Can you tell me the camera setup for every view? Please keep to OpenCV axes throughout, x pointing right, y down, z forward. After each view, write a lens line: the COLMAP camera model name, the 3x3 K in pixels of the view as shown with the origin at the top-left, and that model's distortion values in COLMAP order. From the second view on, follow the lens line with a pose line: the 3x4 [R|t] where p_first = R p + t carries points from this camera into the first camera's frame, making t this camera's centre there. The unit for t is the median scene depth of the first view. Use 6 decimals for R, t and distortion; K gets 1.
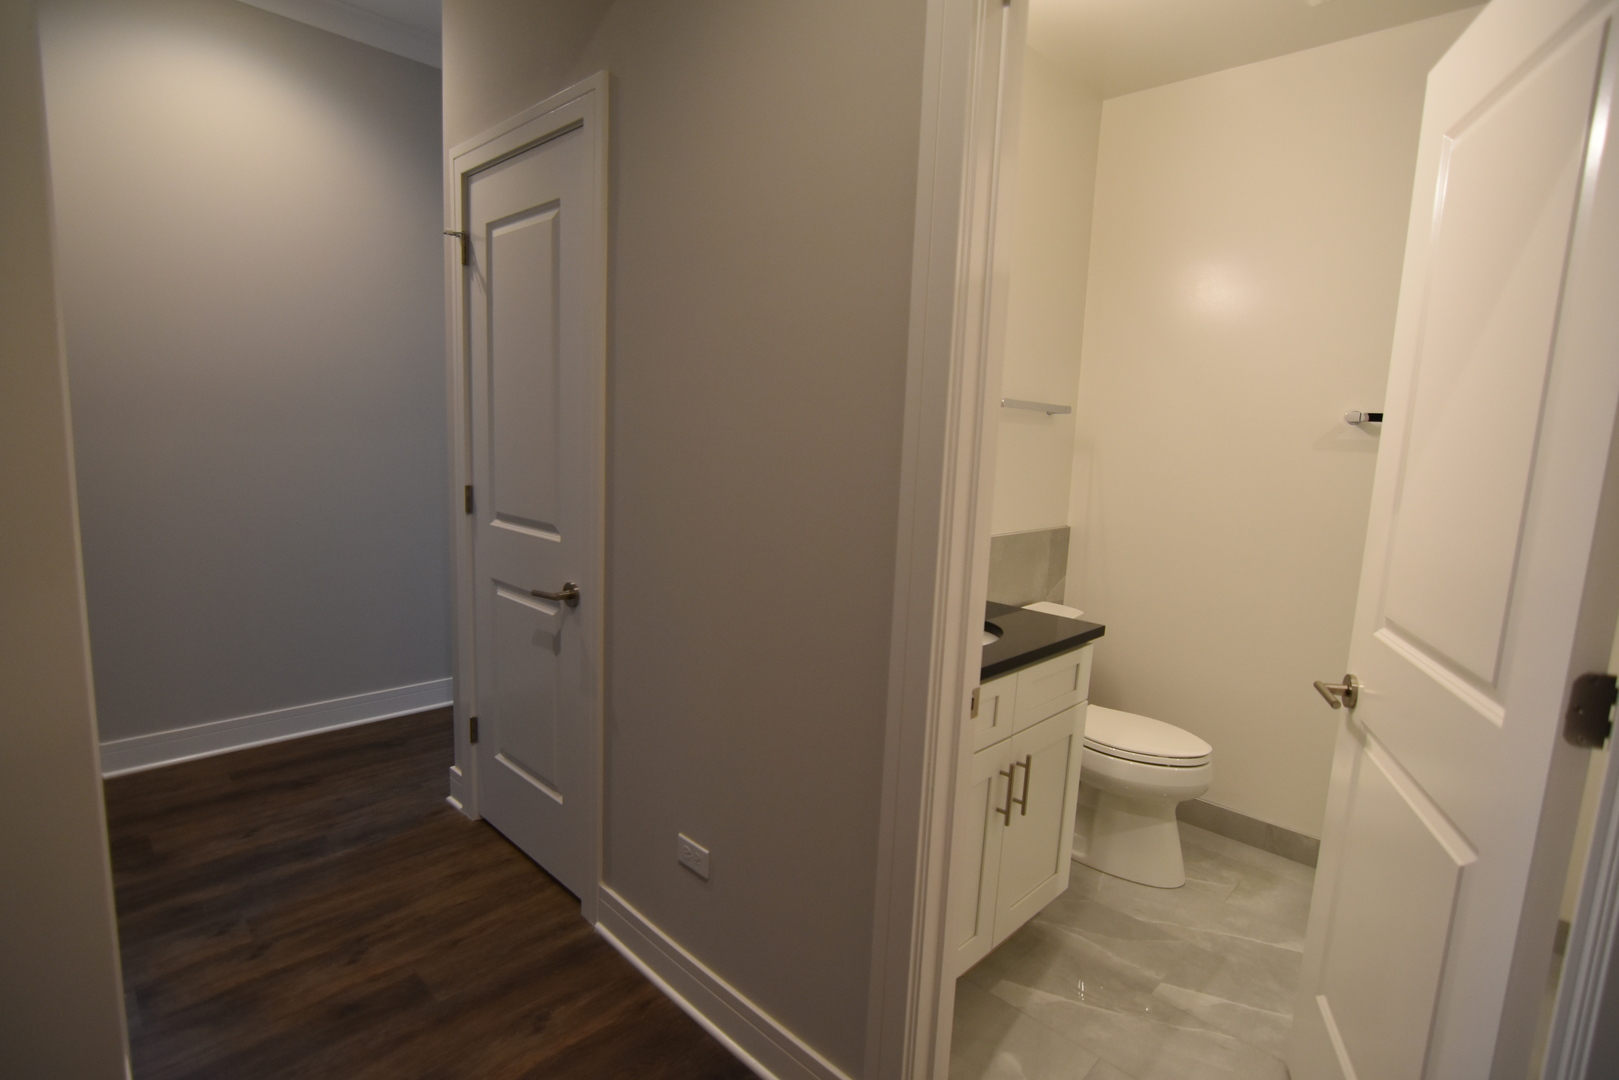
lens RADIAL K [[788.2, 0, 802.9], [0, 788.2, 543.0], [0, 0, 1]] dist [-0.031566, 0.010119]
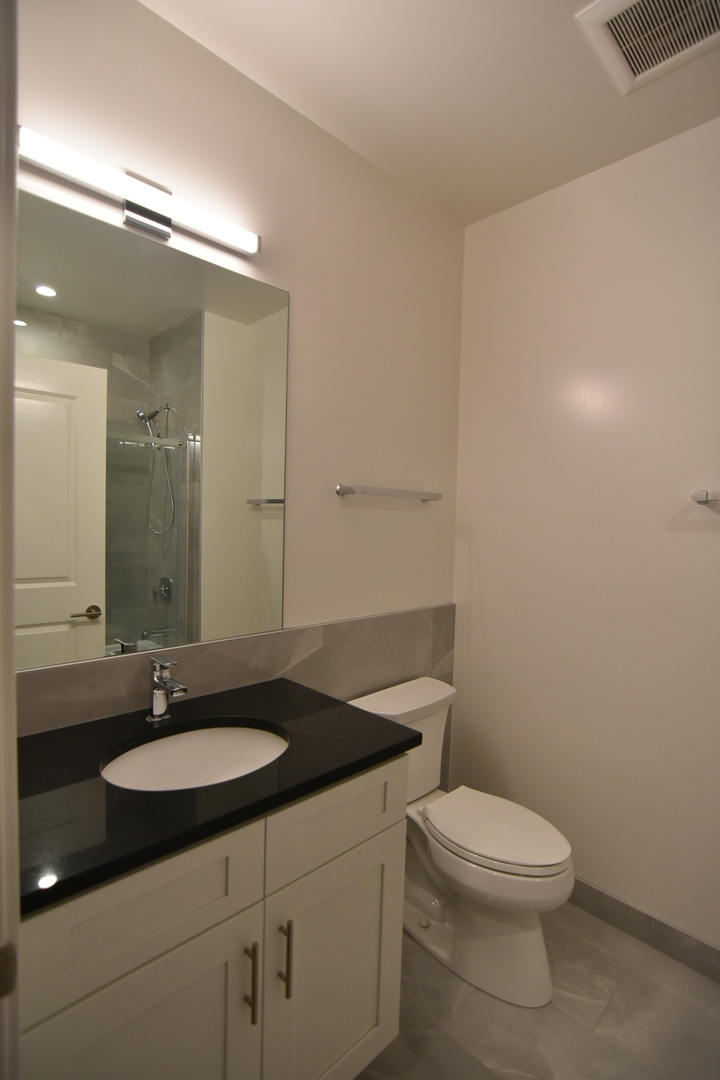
lens RADIAL K [[525.8, 0, 359.7], [0, 525.8, 546.1], [0, 0, 1]] dist [-0.031566, 0.010119]
pose [[0.999775, -0.012826, -0.016886, 0.261785], [0.011145, 0.995305, -0.096139, -0.038068], [0.018039, 0.095929, 0.995225, 0.315539]]
